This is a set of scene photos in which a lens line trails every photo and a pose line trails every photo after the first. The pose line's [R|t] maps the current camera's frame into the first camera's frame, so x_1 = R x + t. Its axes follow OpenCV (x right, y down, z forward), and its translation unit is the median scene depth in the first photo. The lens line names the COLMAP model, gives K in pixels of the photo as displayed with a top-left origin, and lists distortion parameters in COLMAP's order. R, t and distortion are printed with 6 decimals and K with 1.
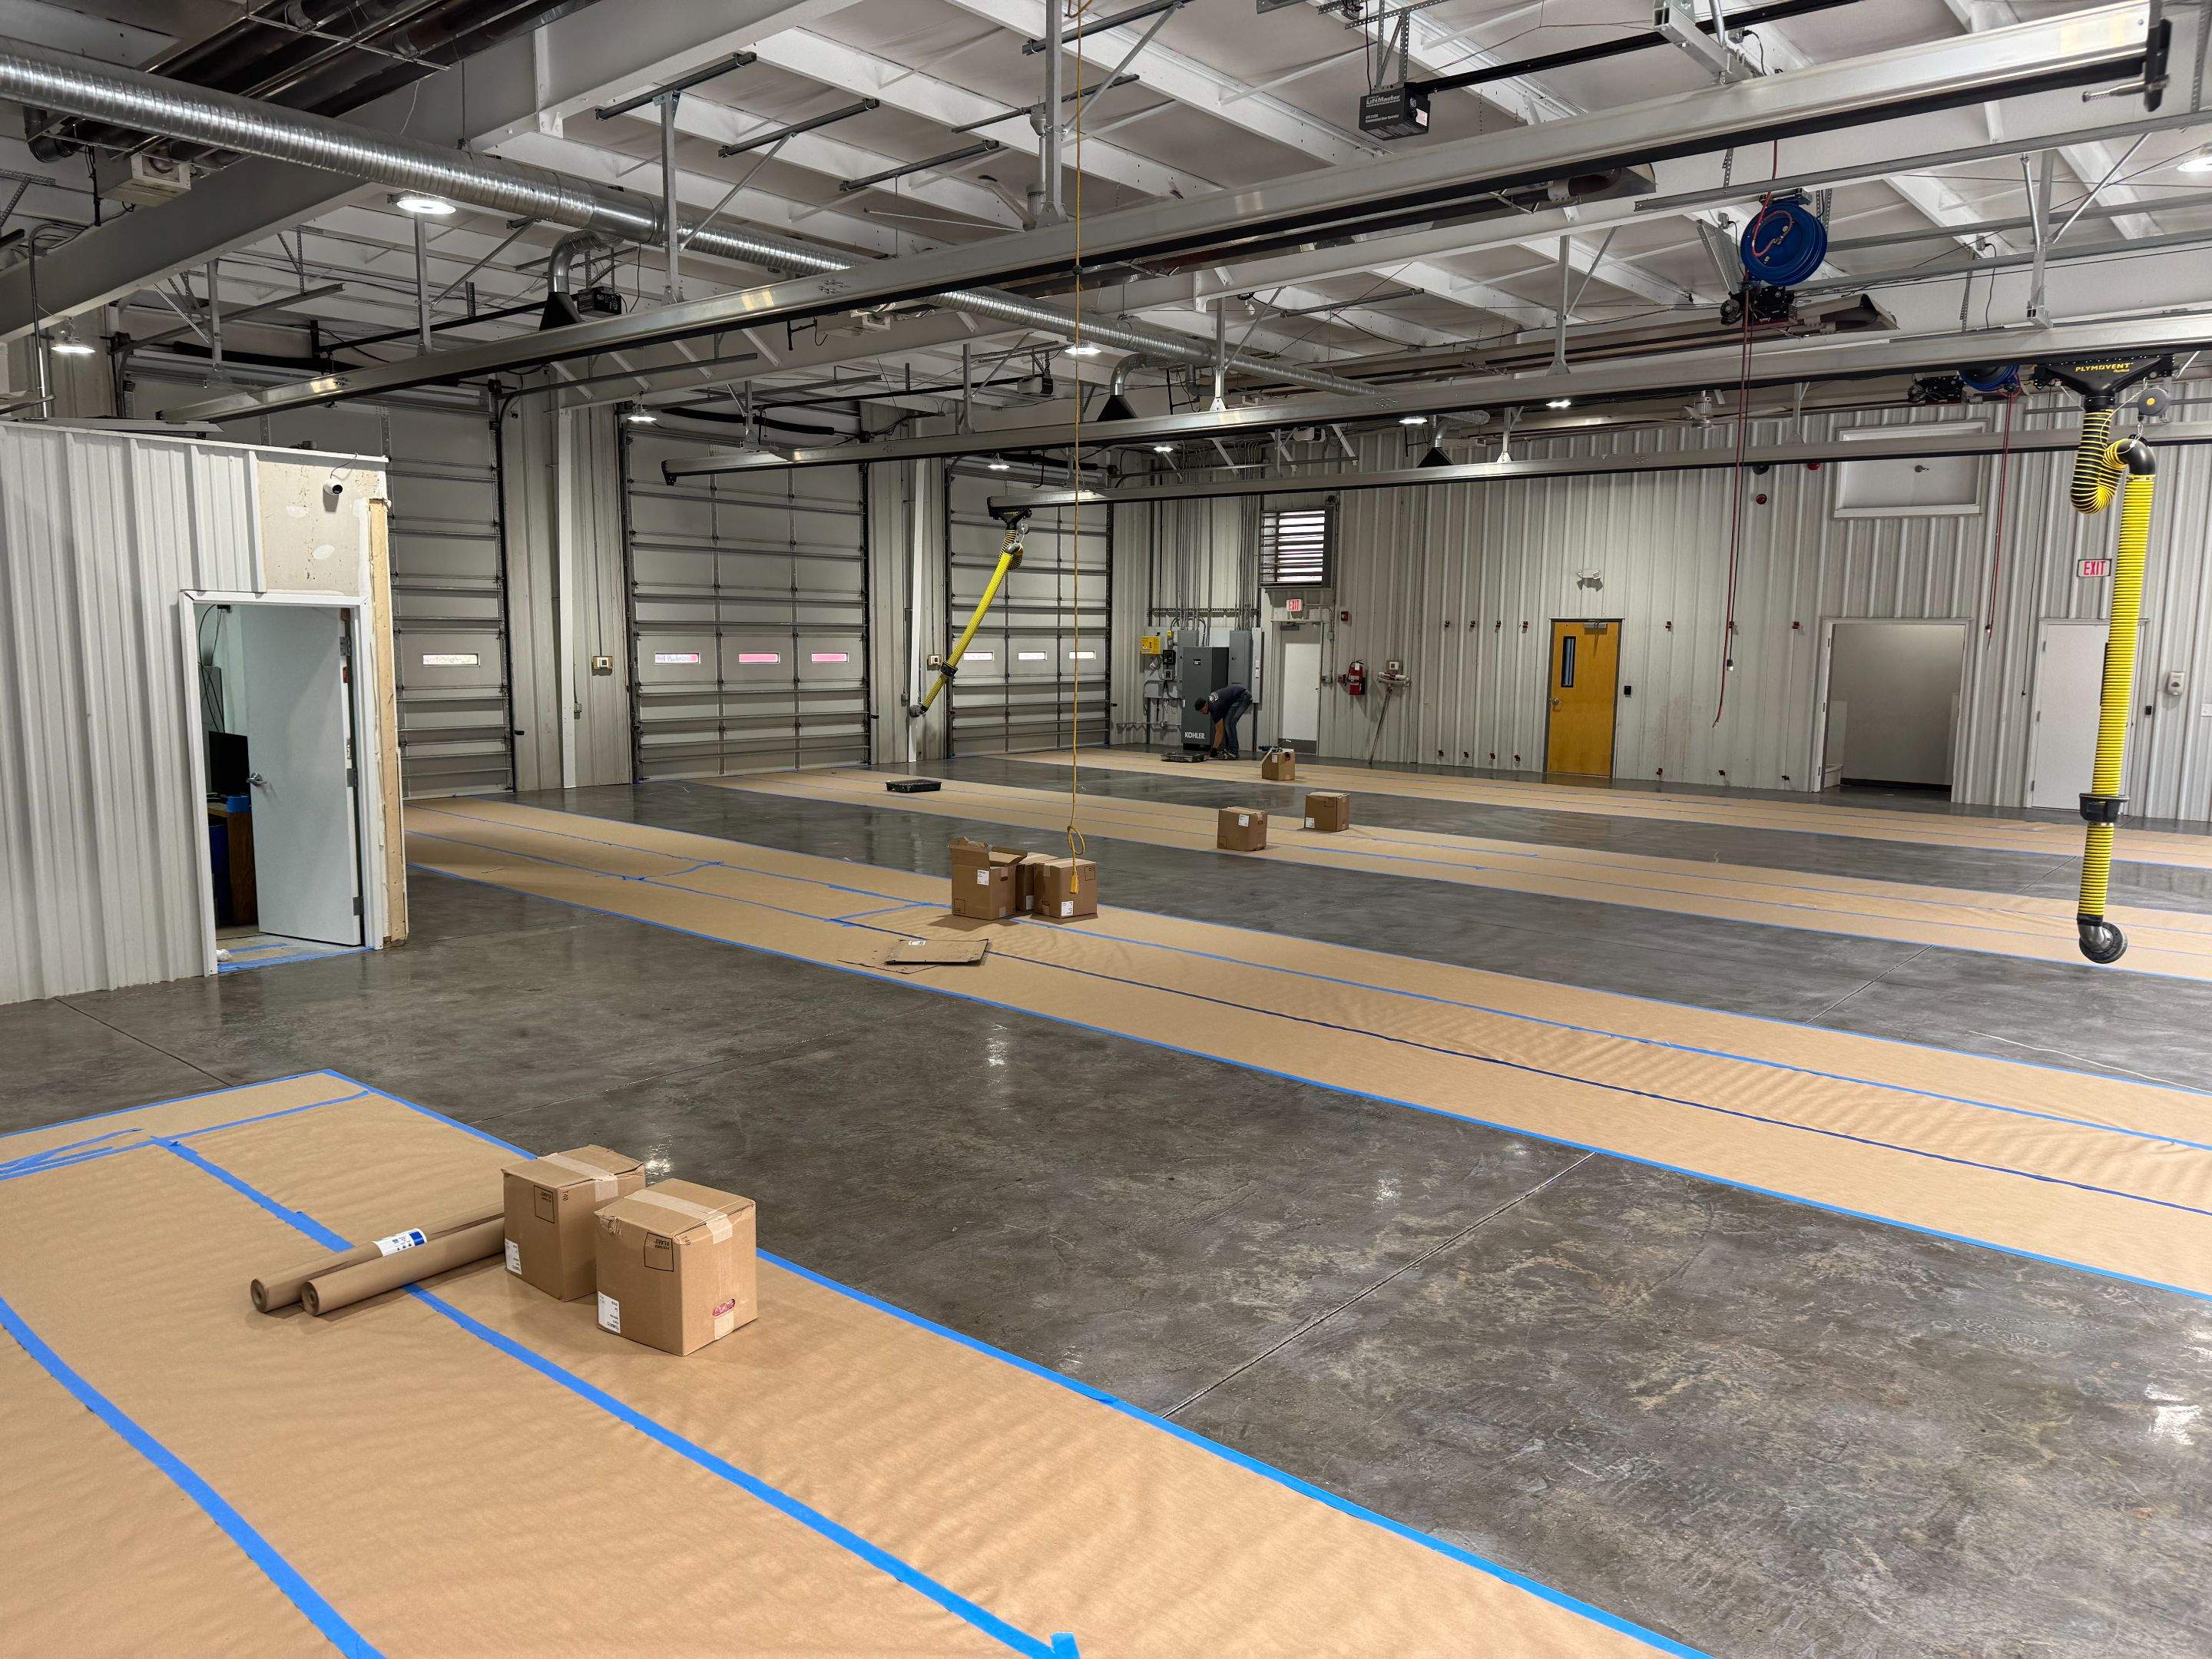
lens RADIAL K [[1546.6, 0, 1115.5], [0, 1546.6, 837.3], [0, 0, 1]] dist [0.072315, -0.089491]
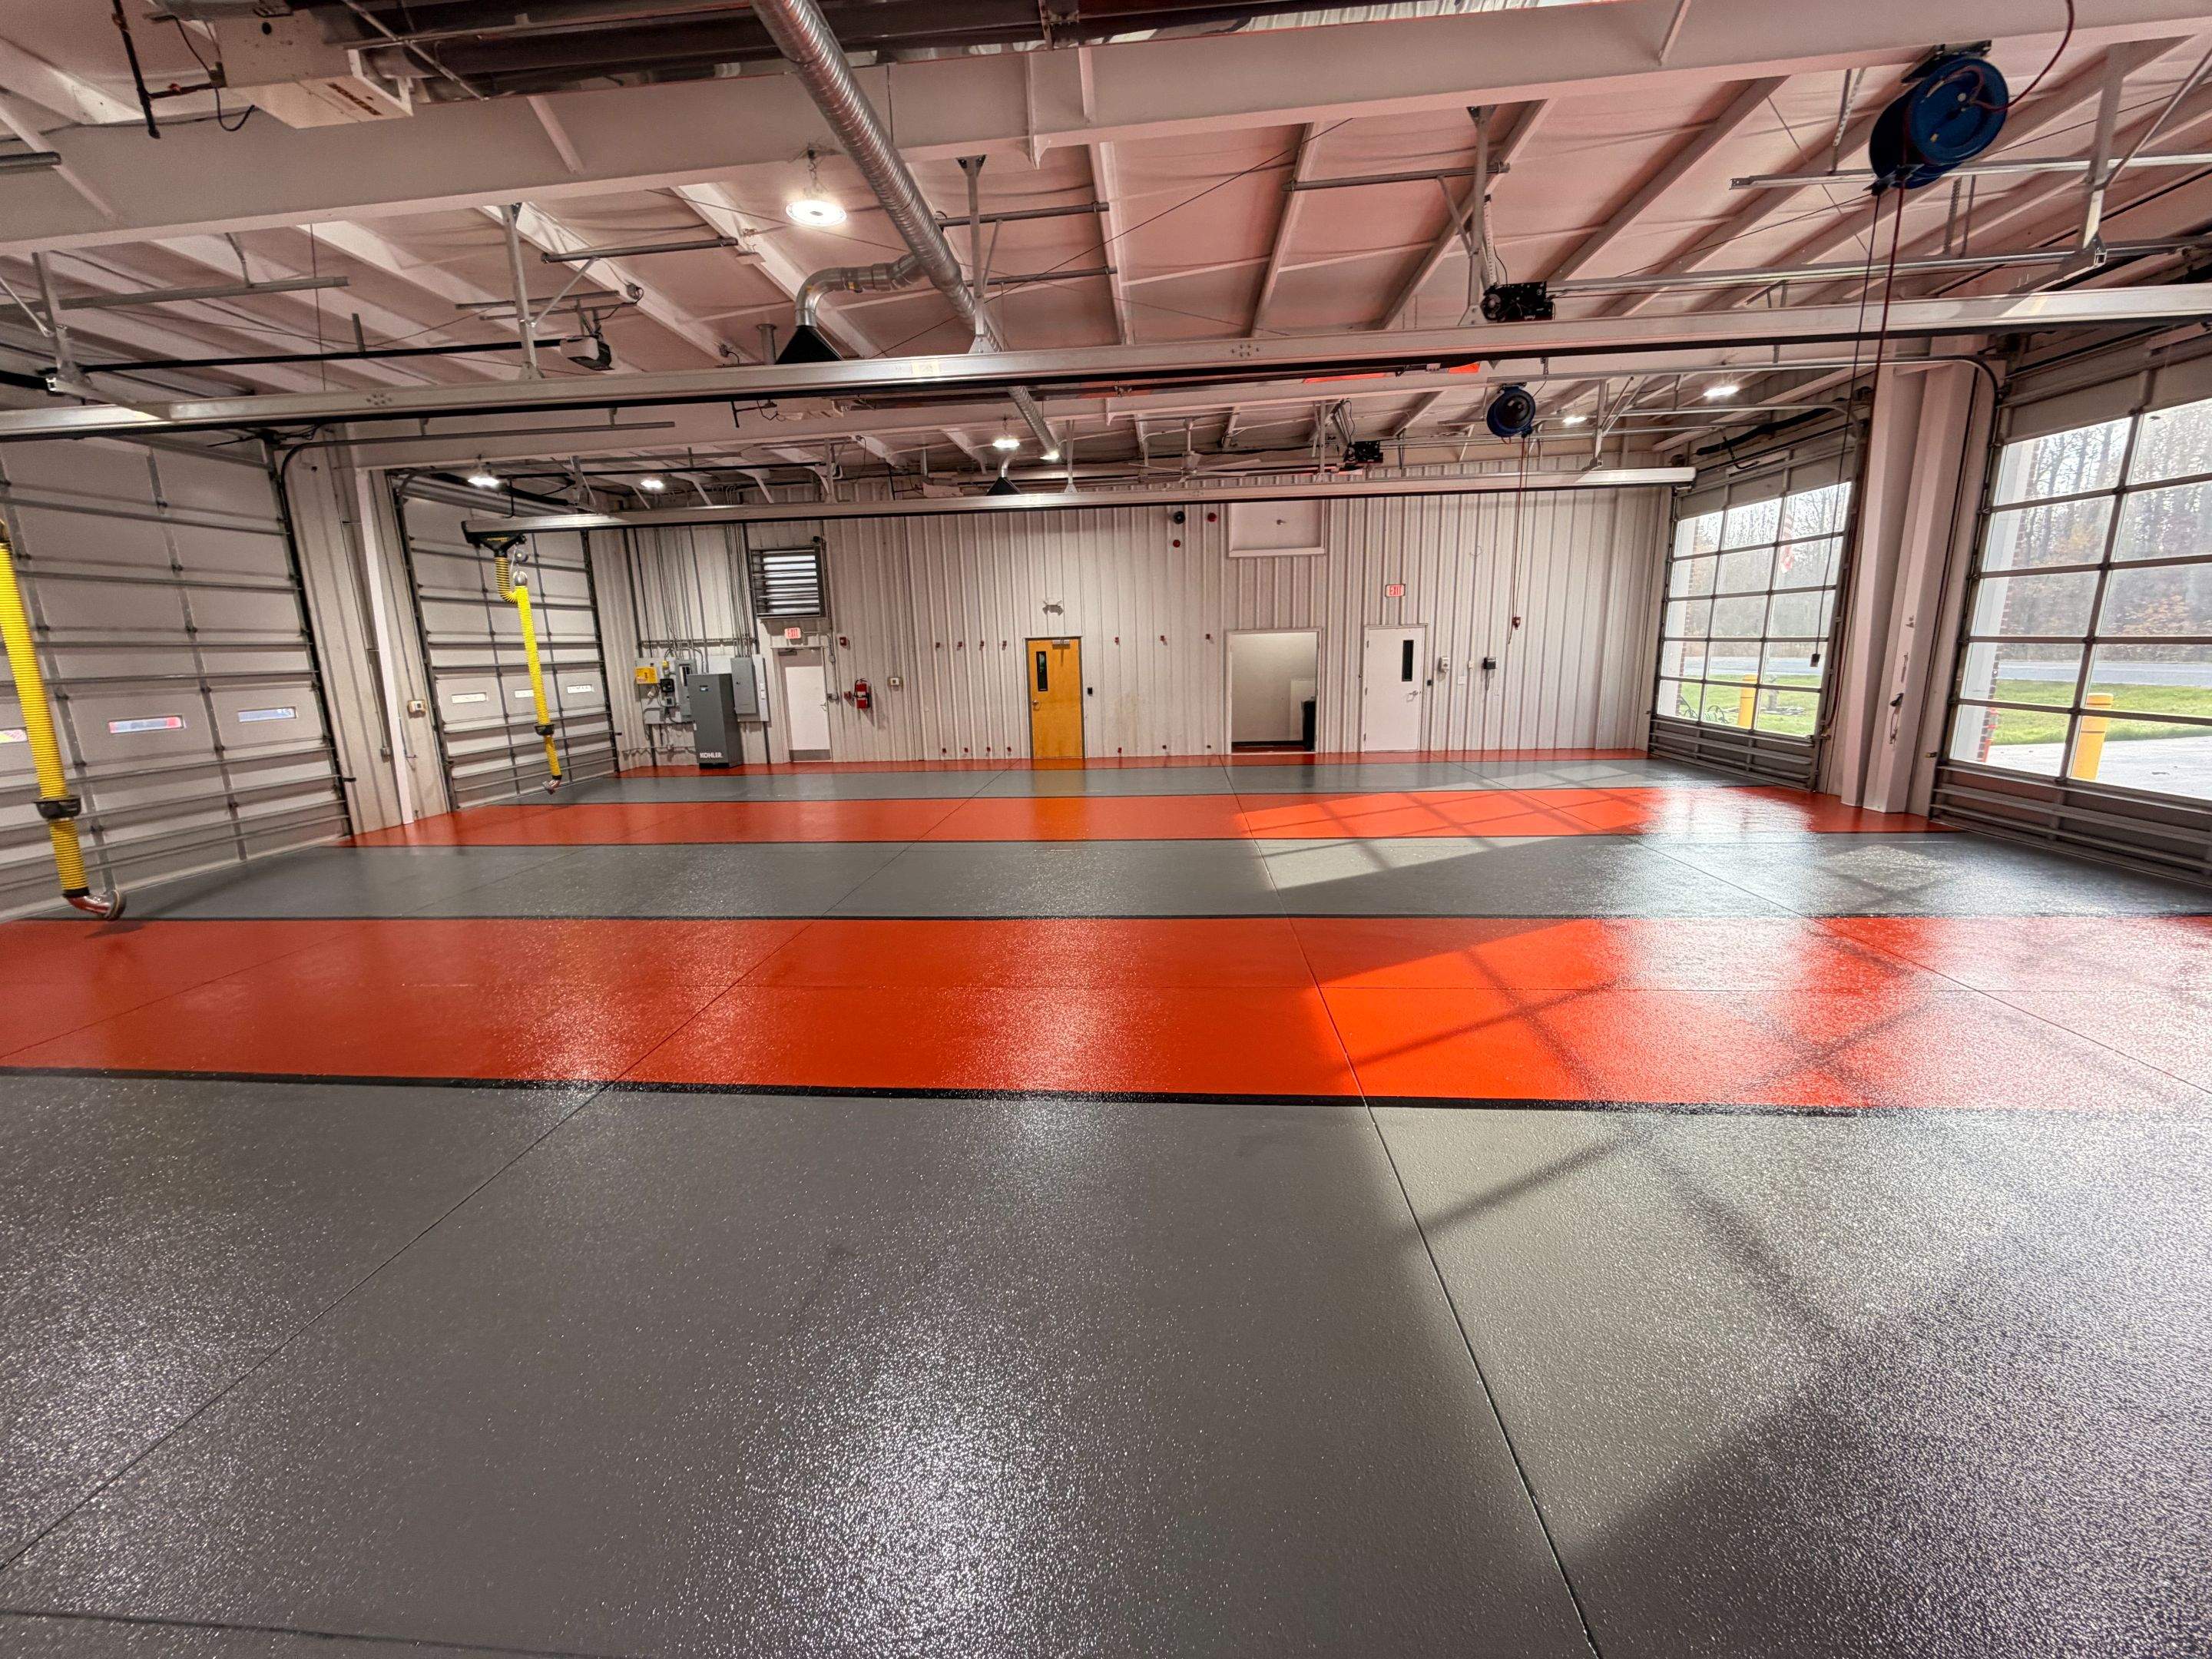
lens RADIAL K [[880.5, 0, 1099.1], [0, 880.5, 829.1], [0, 0, 1]] dist [-0.001578, -0.000013]
pose [[0.813940, -0.154818, 0.559940, -0.108846], [0.117516, 0.987789, 0.102291, -0.059135], [-0.568938, -0.017457, 0.822195, 0.420836]]
